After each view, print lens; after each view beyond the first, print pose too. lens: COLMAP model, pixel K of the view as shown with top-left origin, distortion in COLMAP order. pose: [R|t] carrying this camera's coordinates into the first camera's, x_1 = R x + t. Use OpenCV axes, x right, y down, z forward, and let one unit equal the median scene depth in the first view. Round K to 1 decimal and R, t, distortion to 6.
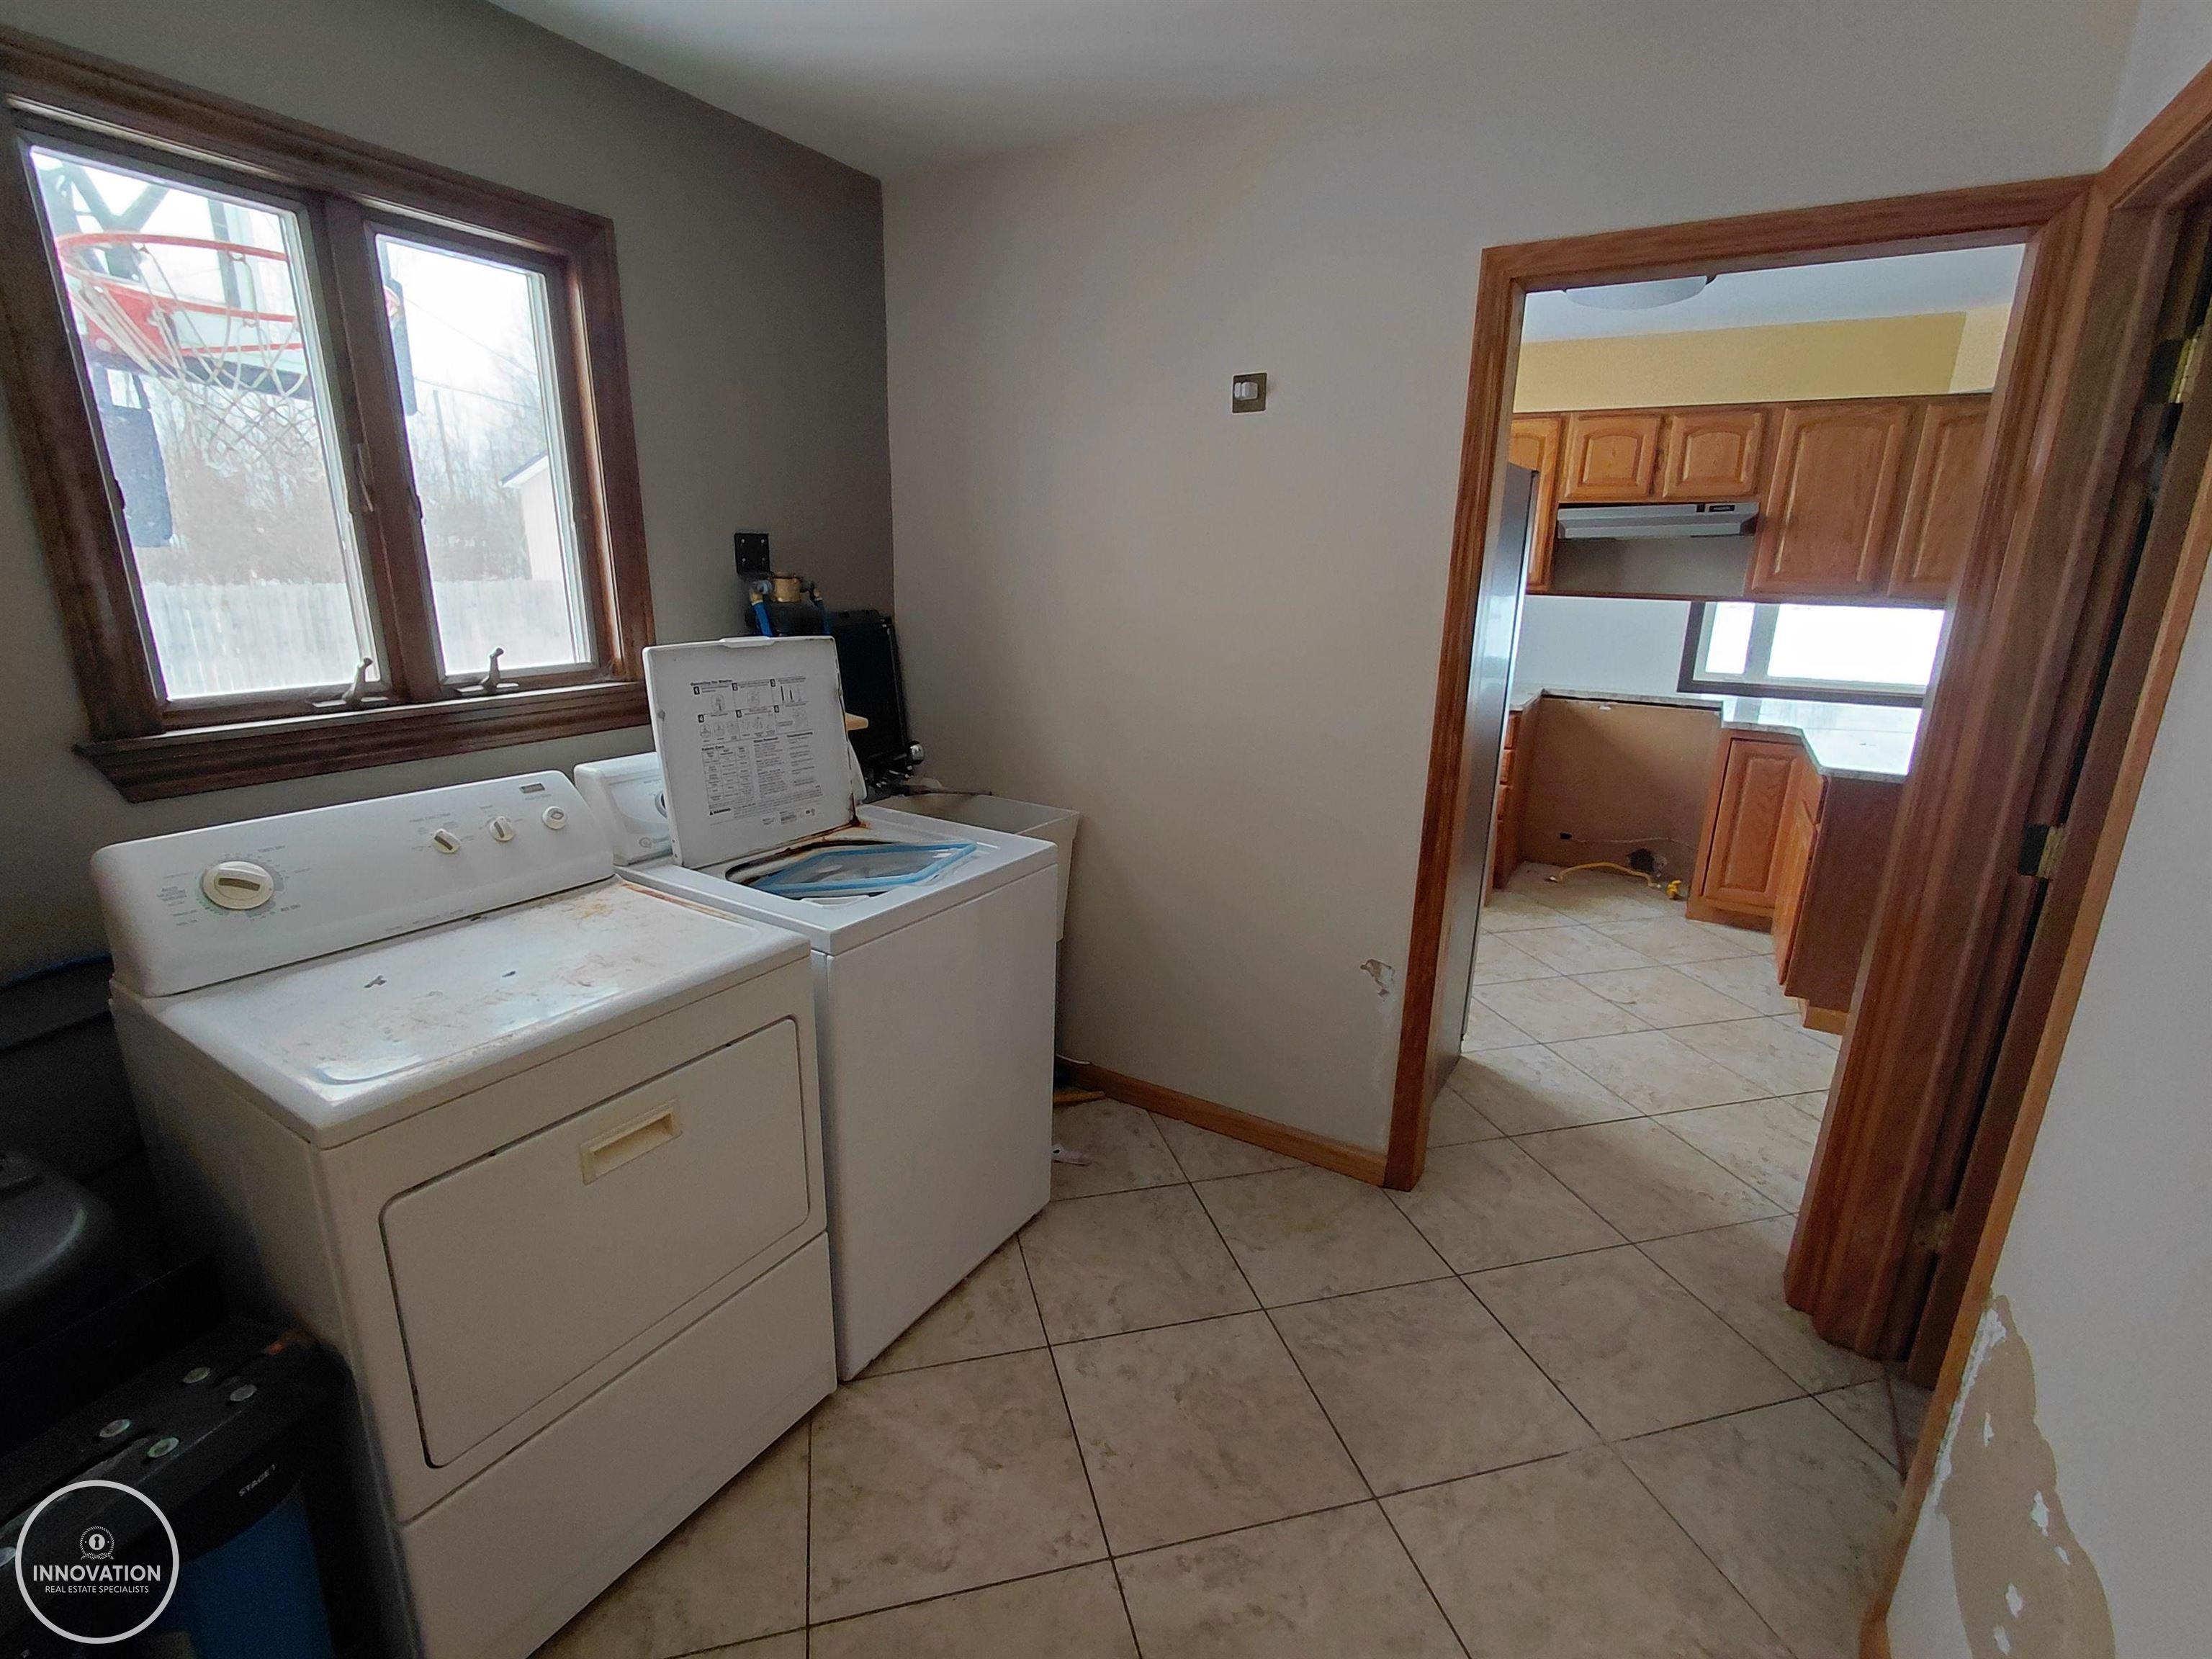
lens RADIAL K [[1010.0, 0, 1092.3], [0, 1010.0, 842.6], [0, 0, 1]] dist [-0.003134, -0.000558]
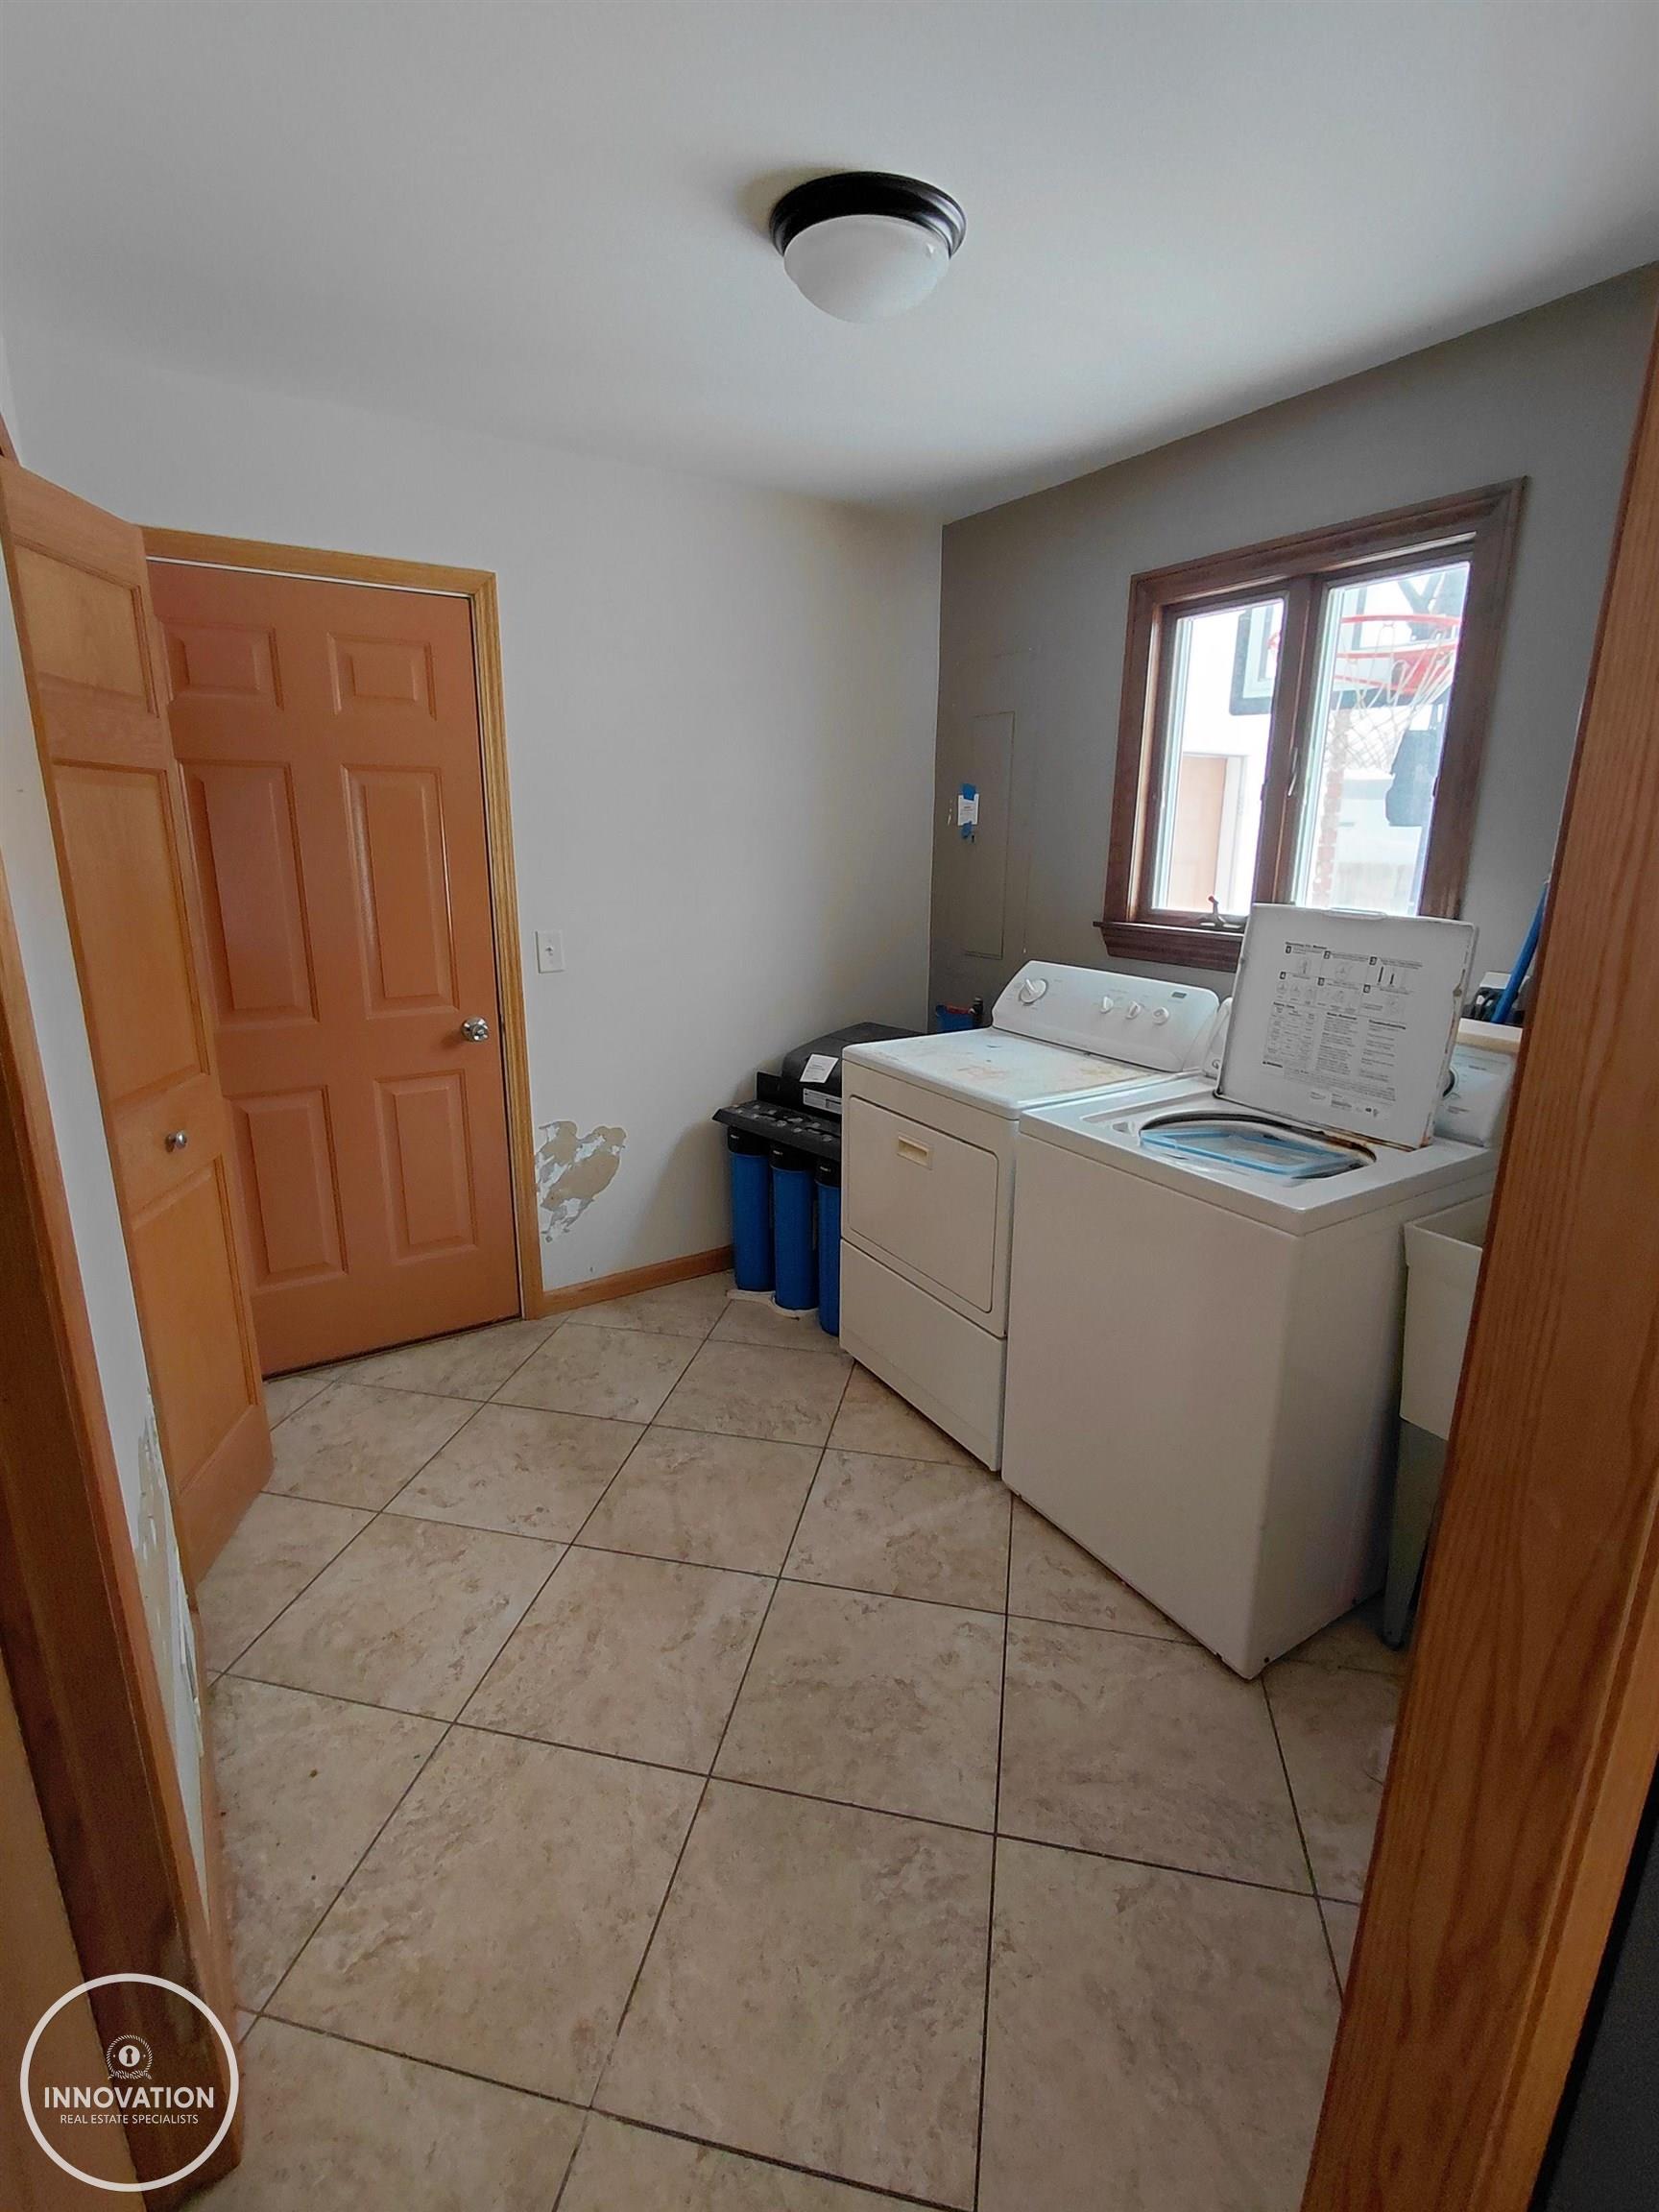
lens RADIAL K [[1010.0, 0, 818.5], [0, 1010.0, 1091.1], [0, 0, 1]] dist [-0.003134, -0.000558]
pose [[-0.439795, 0.211065, -0.872944, 0.779280], [-0.260021, 0.900438, 0.348713, -0.253416], [0.859633, 0.380346, -0.341127, 0.969994]]
